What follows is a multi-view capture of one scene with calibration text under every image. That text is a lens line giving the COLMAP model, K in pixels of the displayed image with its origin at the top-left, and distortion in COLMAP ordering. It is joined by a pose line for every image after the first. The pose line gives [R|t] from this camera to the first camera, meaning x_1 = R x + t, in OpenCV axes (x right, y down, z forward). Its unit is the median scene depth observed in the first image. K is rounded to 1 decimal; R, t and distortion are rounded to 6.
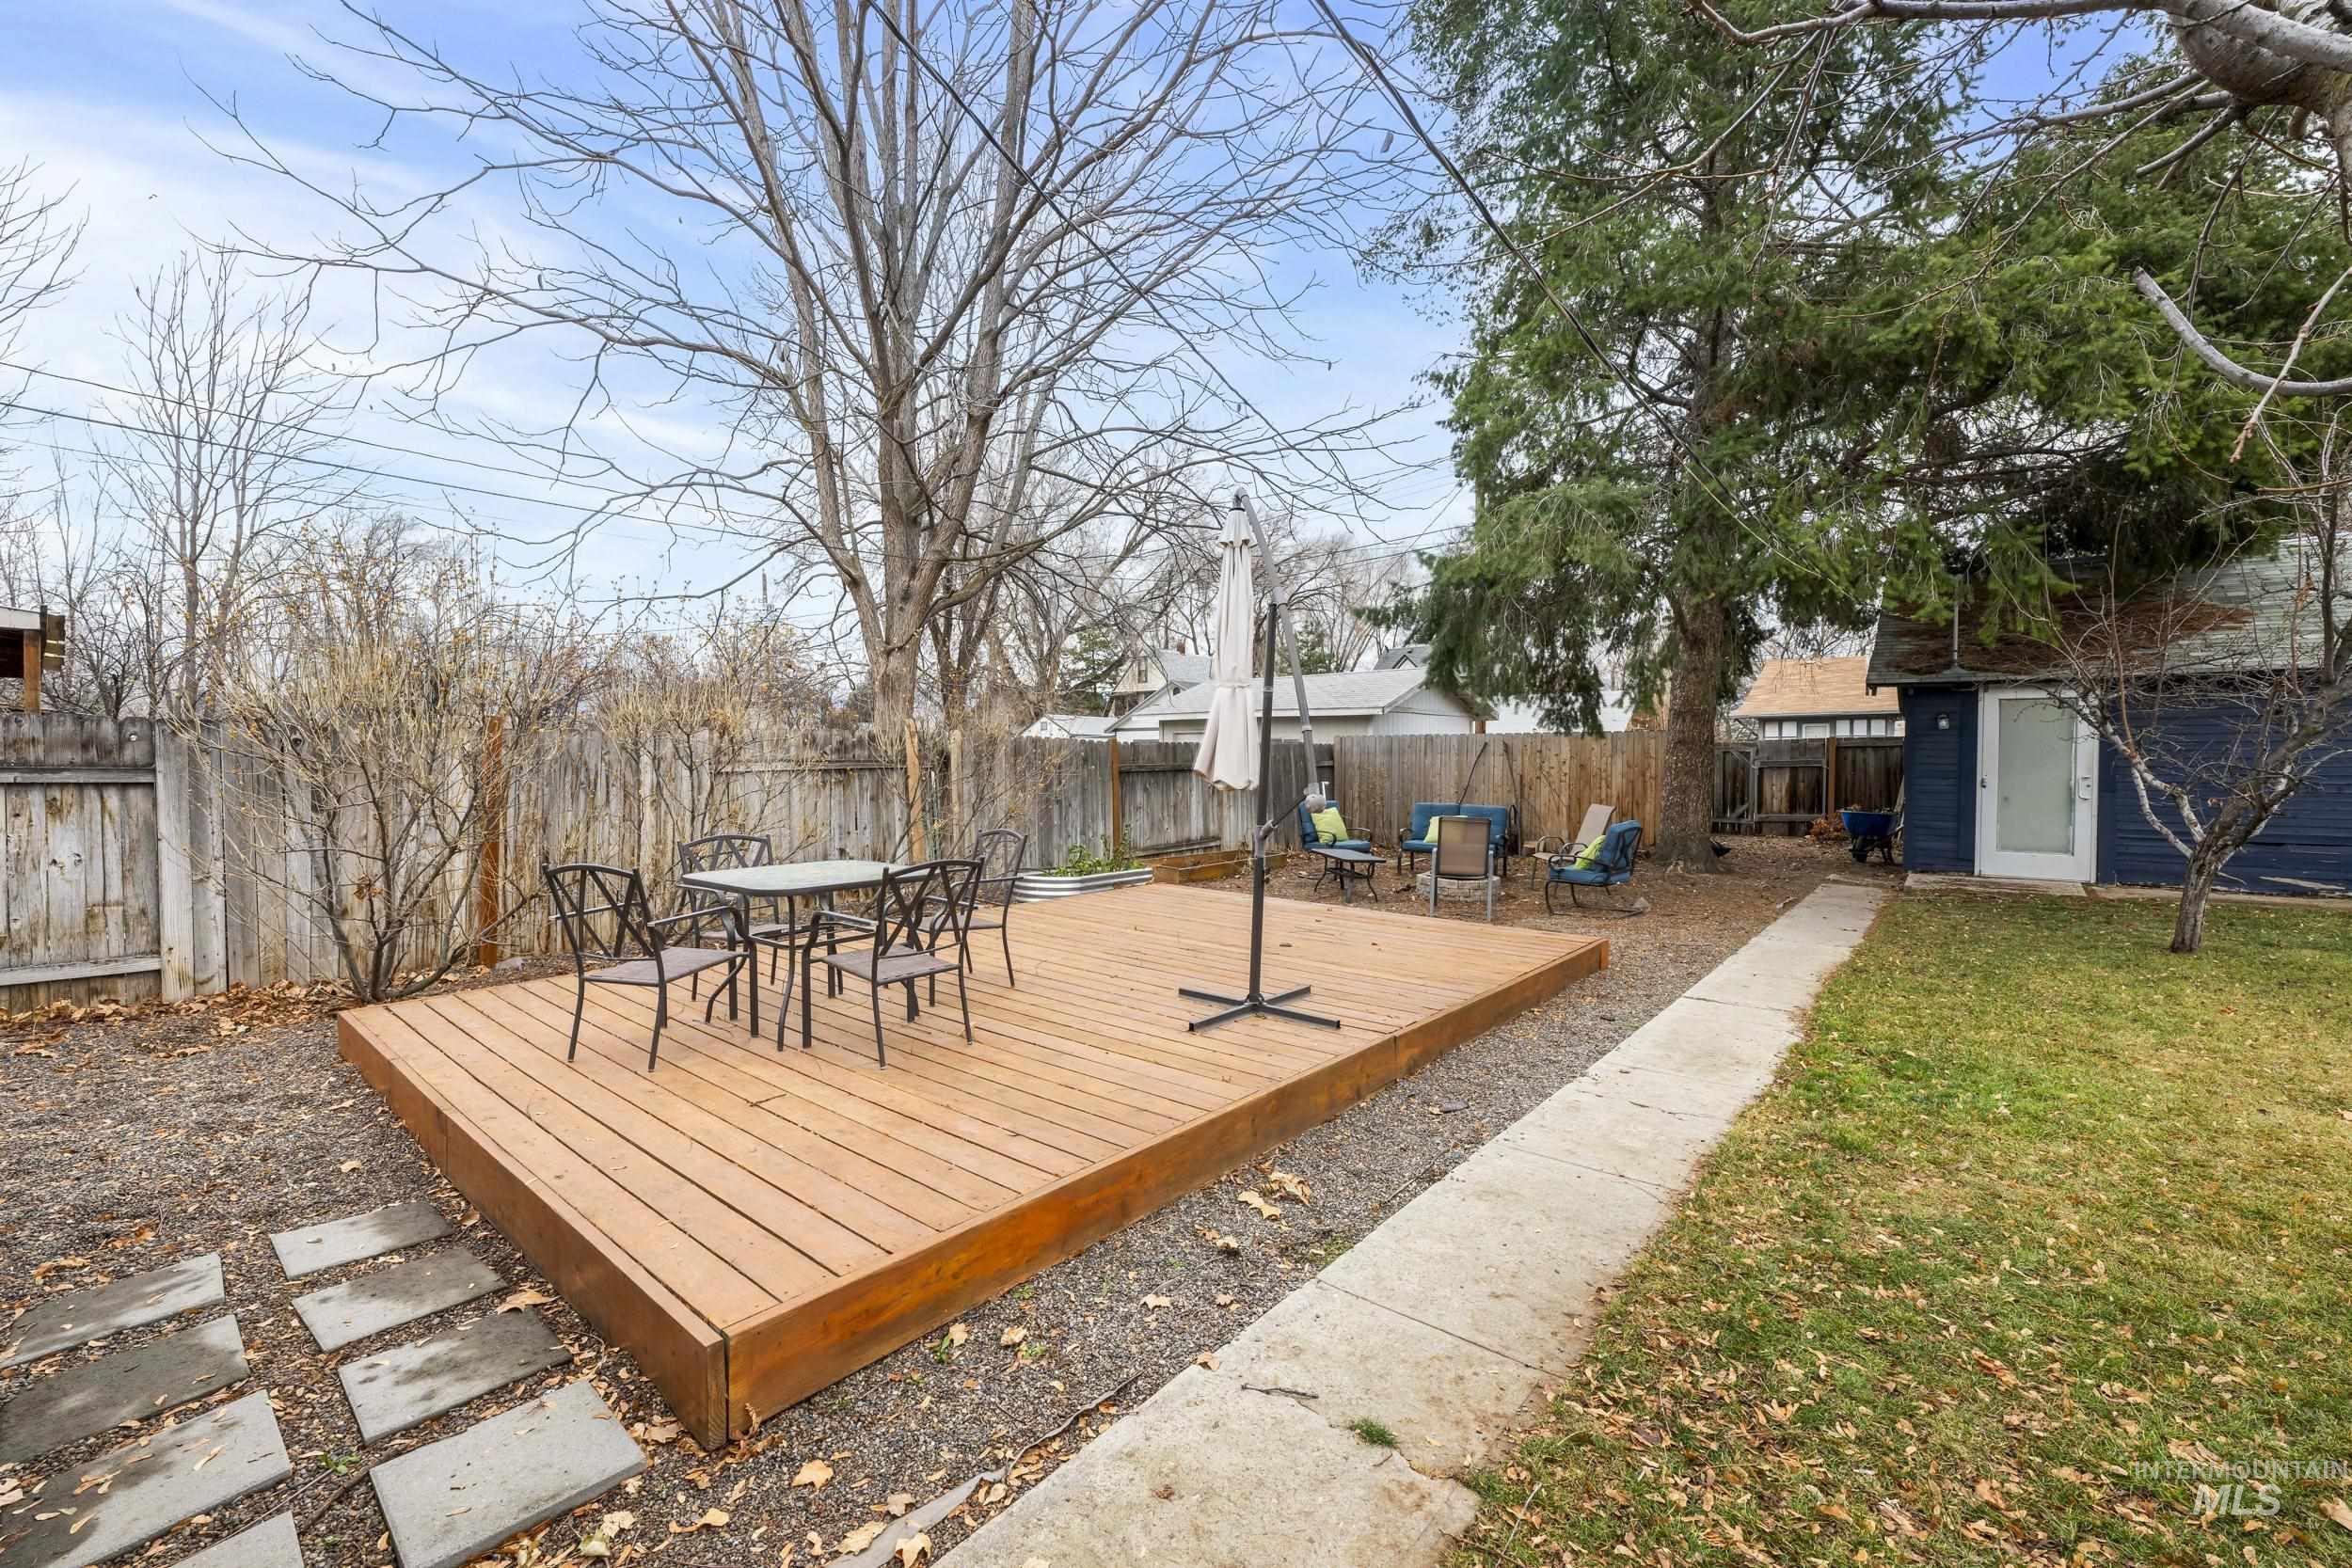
lens RADIAL K [[952.3, 0, 1183.4], [0, 952.3, 781.3], [0, 0, 1]] dist [0.000621, 0.000053]
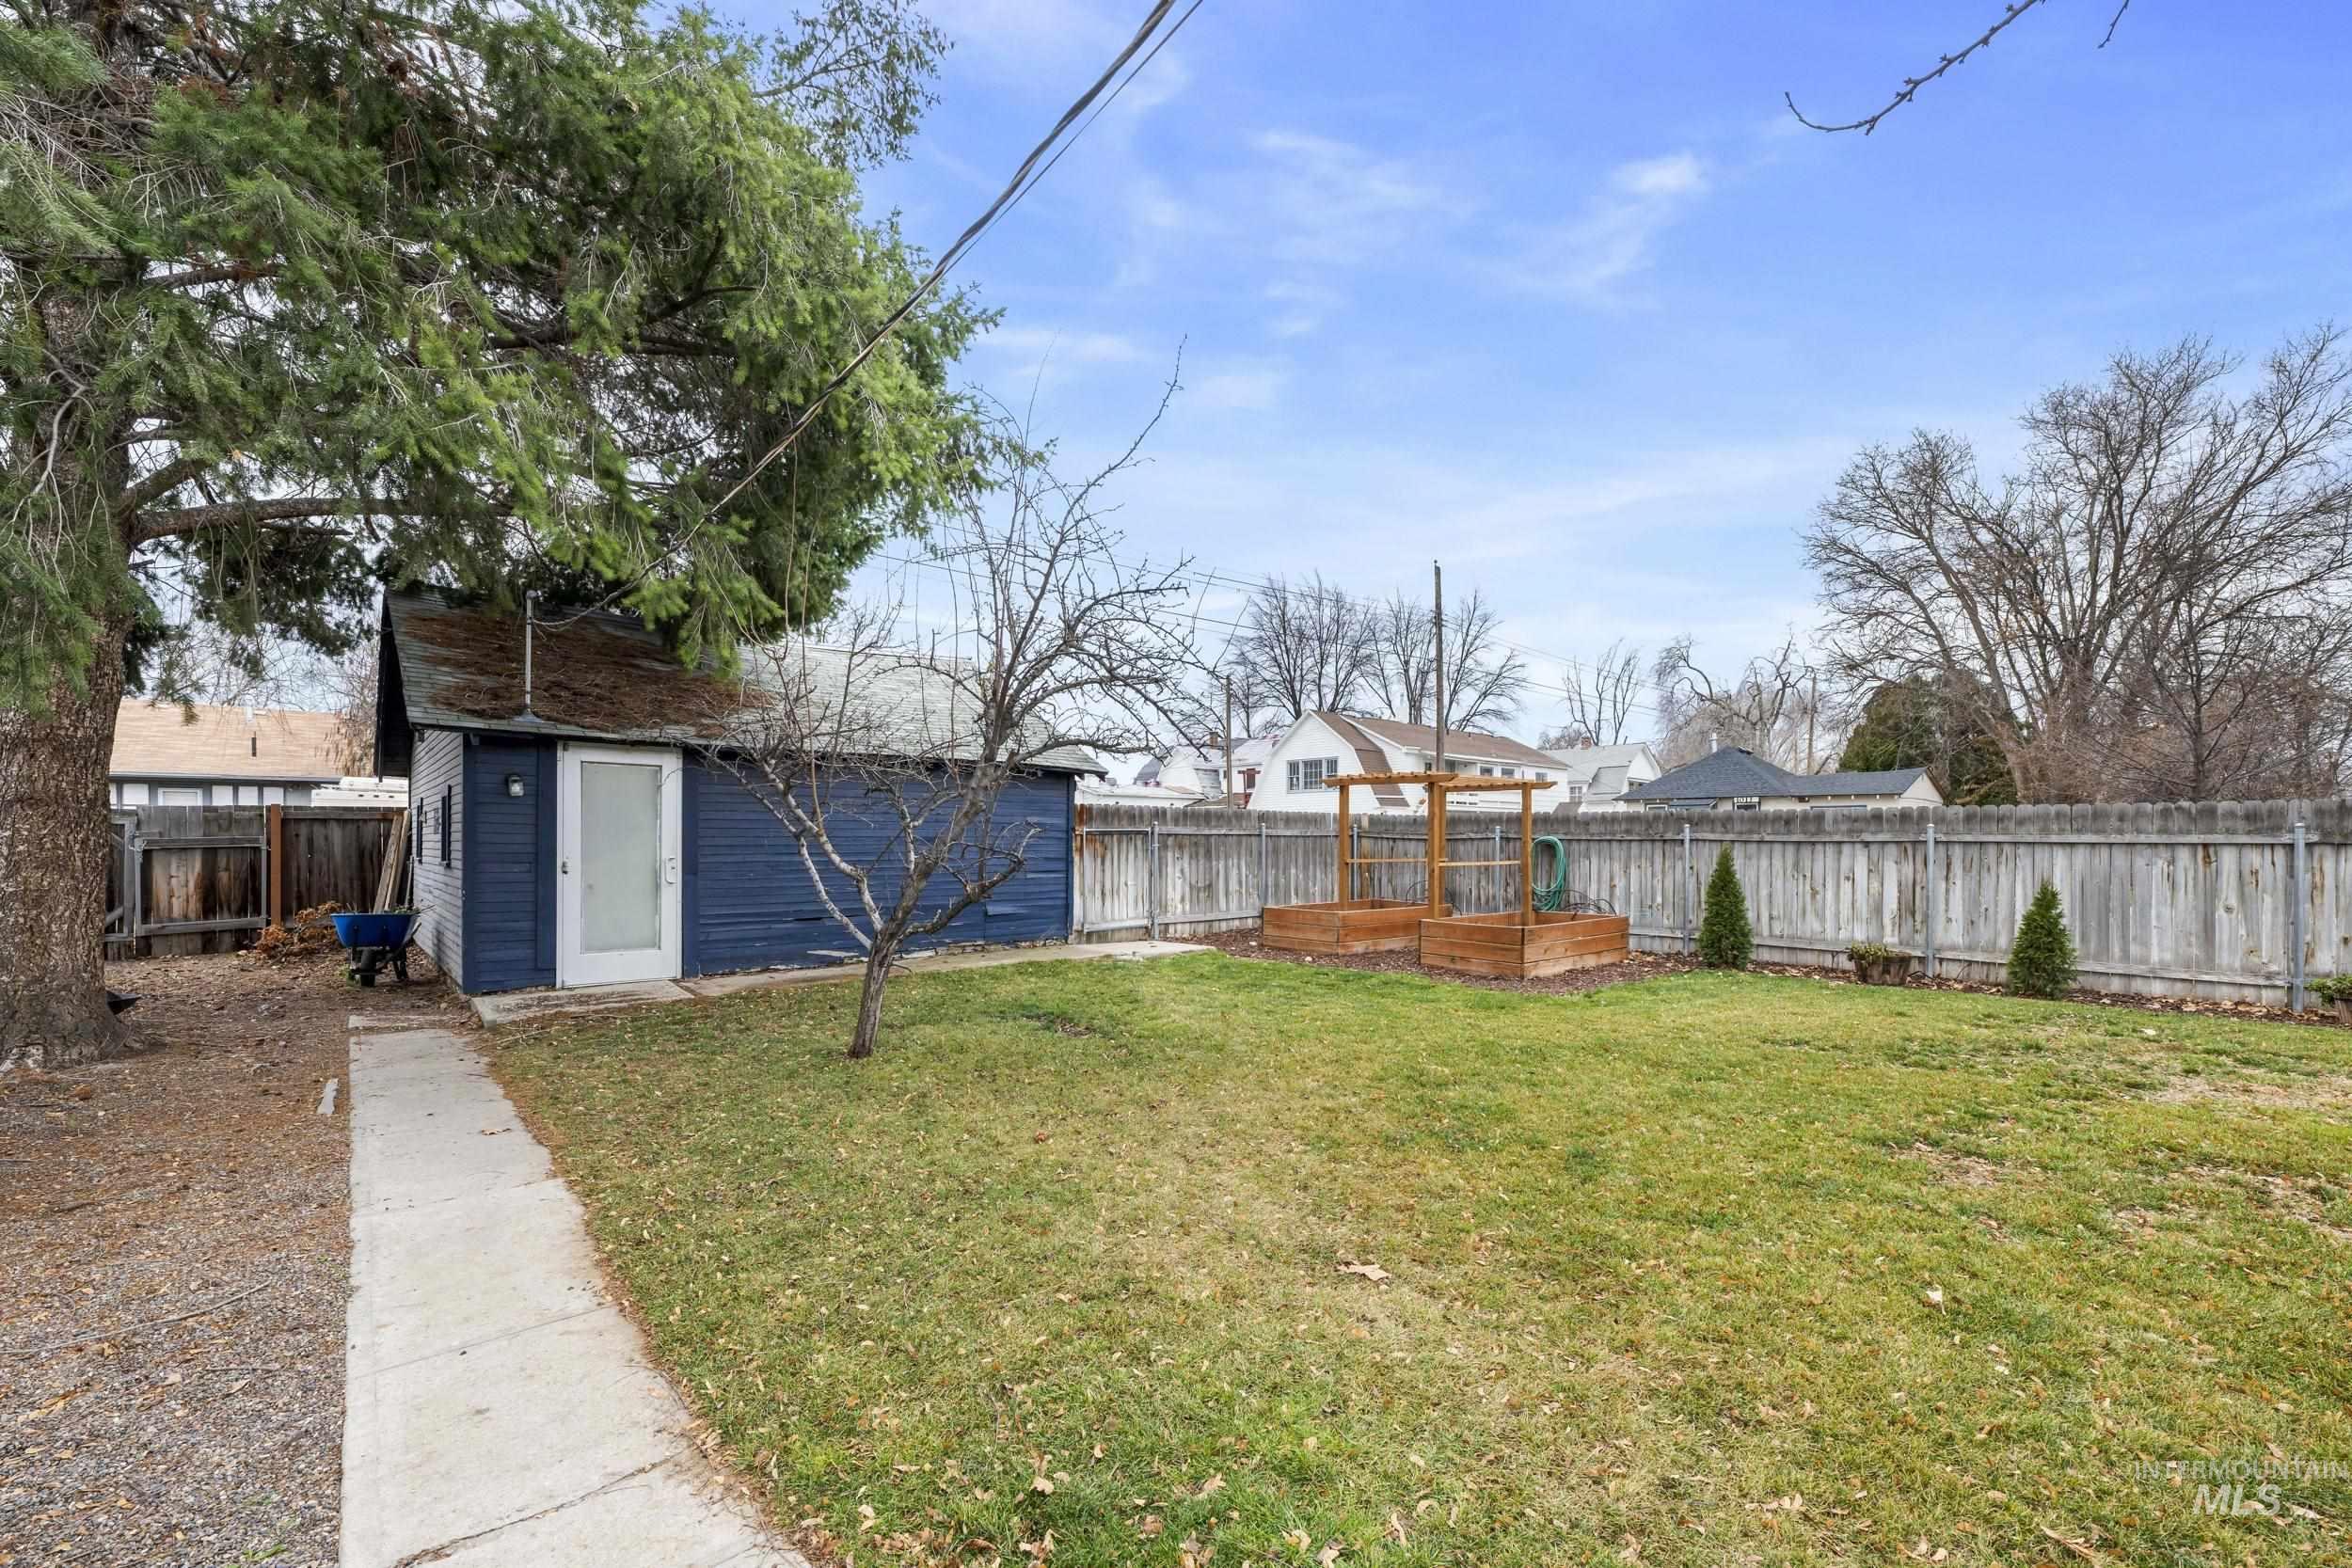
lens RADIAL K [[952.3, 0, 1187.6], [0, 952.3, 852.8], [0, 0, 1]] dist [0.000621, 0.000053]
pose [[0.151076, -0.014778, 0.988412, 0.118384], [0.019940, 0.999730, 0.011900, -0.007499], [-0.988321, 0.017911, 0.151330, 0.299676]]
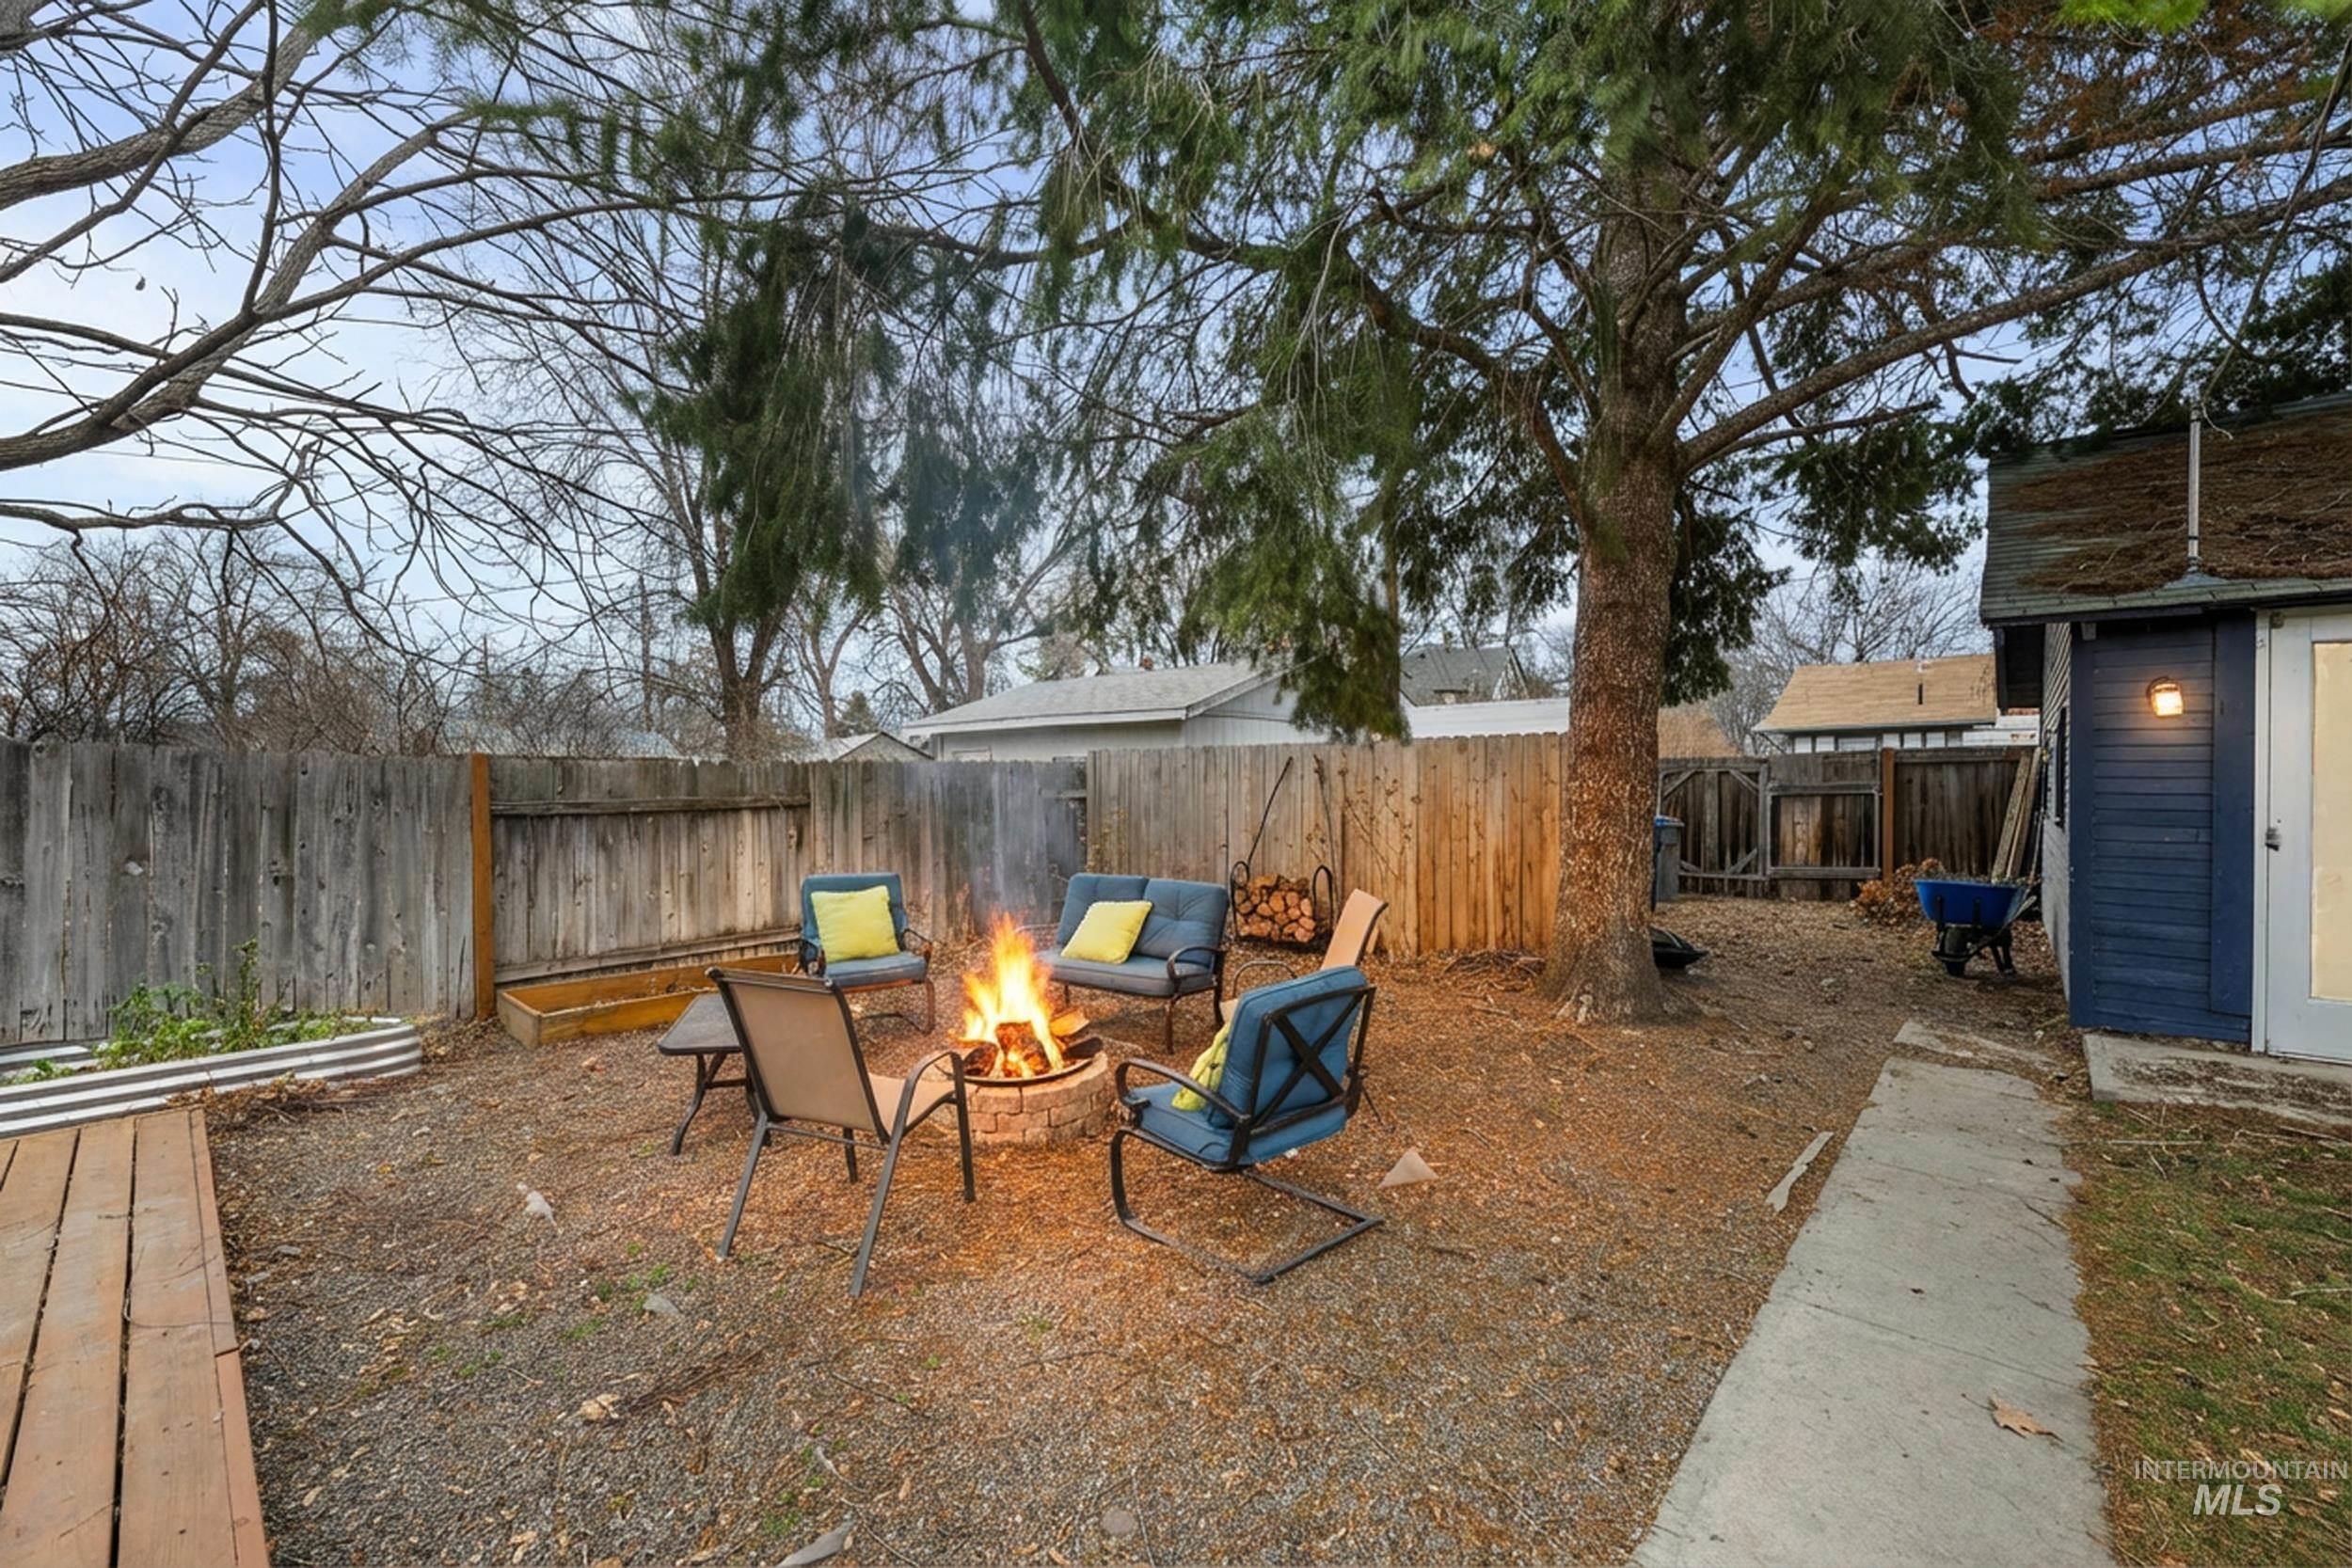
lens RADIAL K [[952.3, 0, 1168.6], [0, 952.3, 785.7], [0, 0, 1]] dist [0.000621, 0.000053]
pose [[0.999216, -0.005605, -0.039203, 0.280987], [0.004818, 0.999785, -0.020147, -0.012441], [0.039308, 0.019942, 0.999028, 0.430983]]
